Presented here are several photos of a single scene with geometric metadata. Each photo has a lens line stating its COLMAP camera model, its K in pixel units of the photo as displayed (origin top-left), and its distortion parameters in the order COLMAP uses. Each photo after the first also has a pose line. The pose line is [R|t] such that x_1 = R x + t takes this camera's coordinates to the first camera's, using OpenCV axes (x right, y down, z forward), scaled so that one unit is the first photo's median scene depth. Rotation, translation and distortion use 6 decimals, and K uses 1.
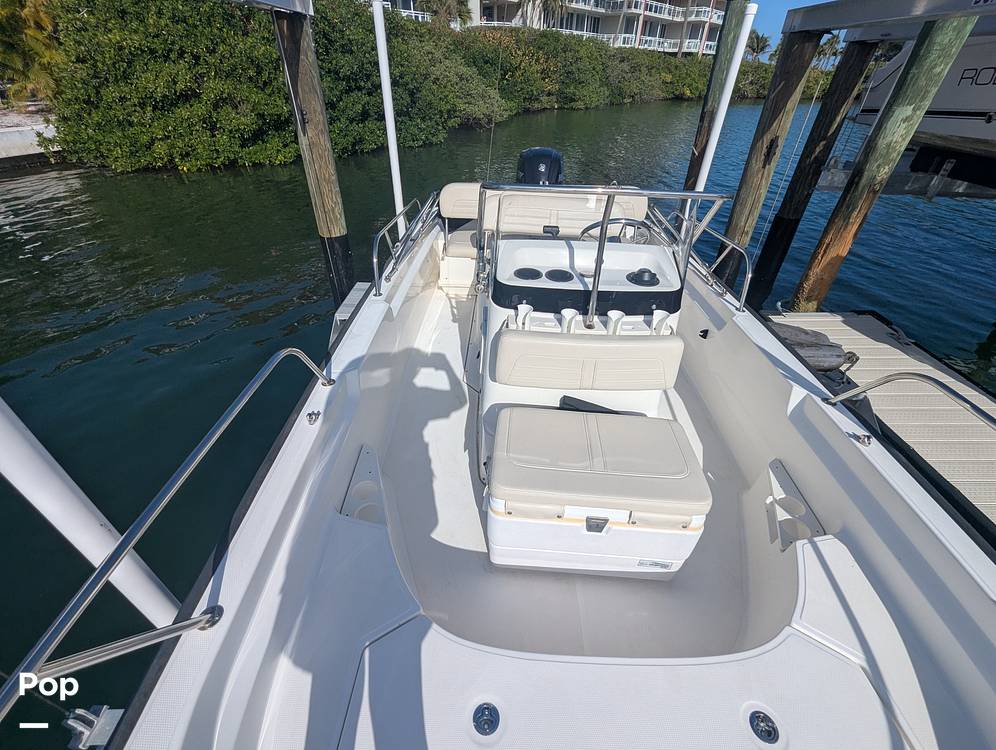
lens RADIAL K [[413.9, 0, 499.0], [0, 413.9, 380.6], [0, 0, 1]] dist [0.010620, -0.003960]
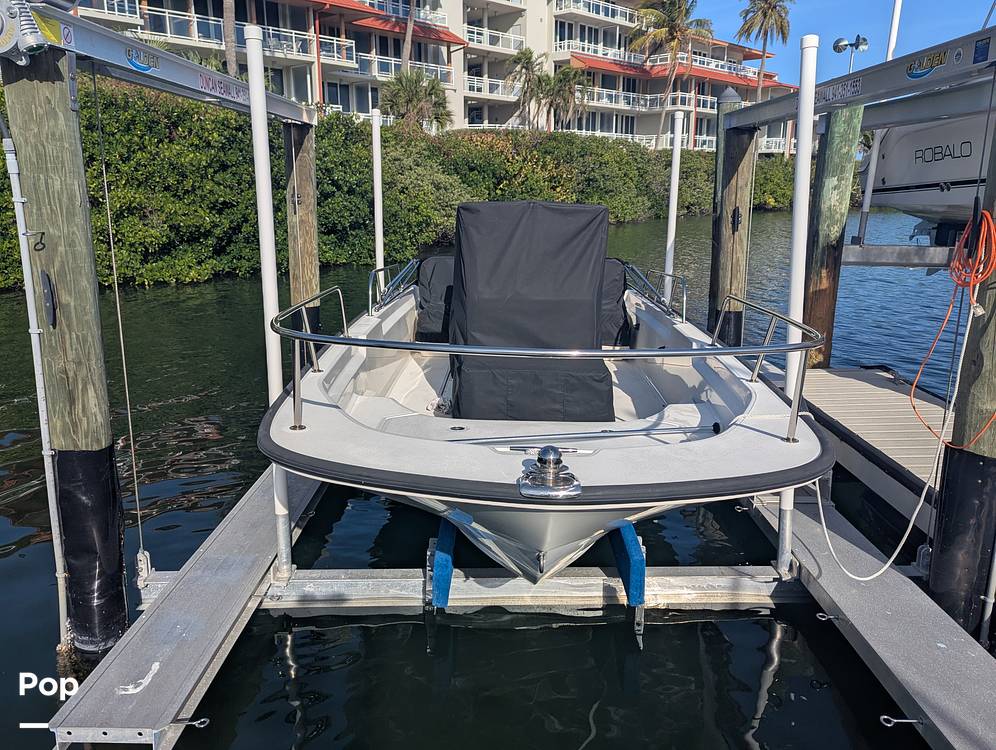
lens RADIAL K [[784.2, 0, 493.1], [0, 784.2, 371.6], [0, 0, 1]] dist [0.073027, -0.044561]
pose [[0.999851, -0.016287, -0.005673, 0.040868], [0.012710, 0.918176, -0.395968, 0.518089], [0.011658, 0.395837, 0.918247, -0.611300]]
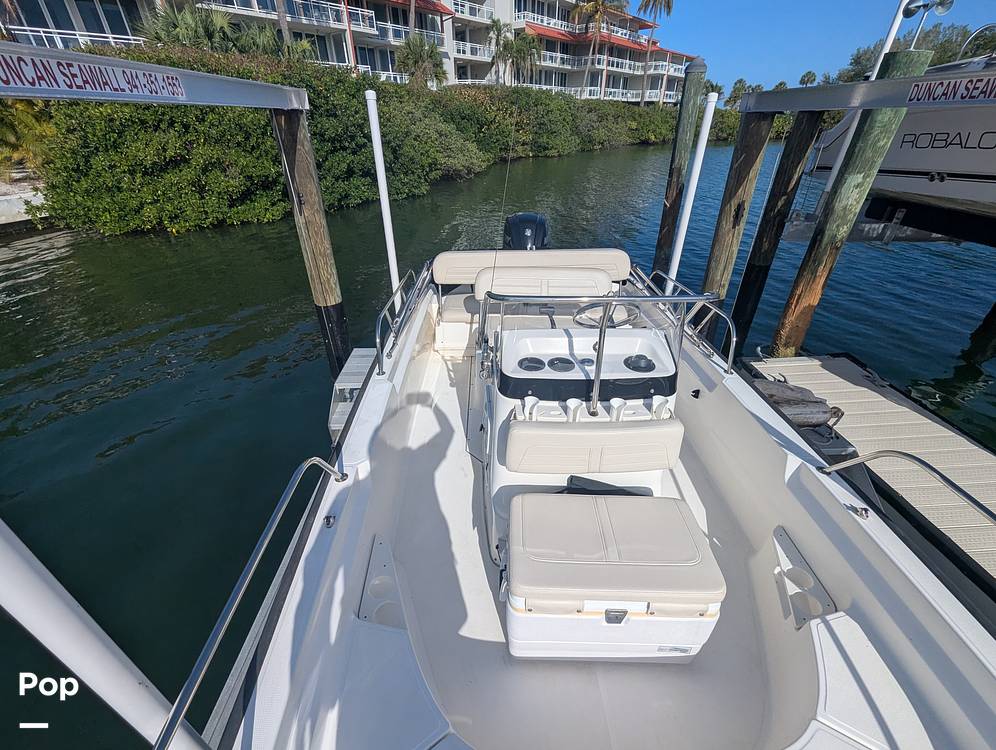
lens RADIAL K [[413.9, 0, 499.2], [0, 413.9, 379.5], [0, 0, 1]] dist [0.010620, -0.003960]
pose [[0.998380, -0.047283, 0.031657, -0.020408], [0.049679, 0.995575, -0.079759, -0.060947], [-0.027745, 0.081203, 0.996311, -0.018776]]
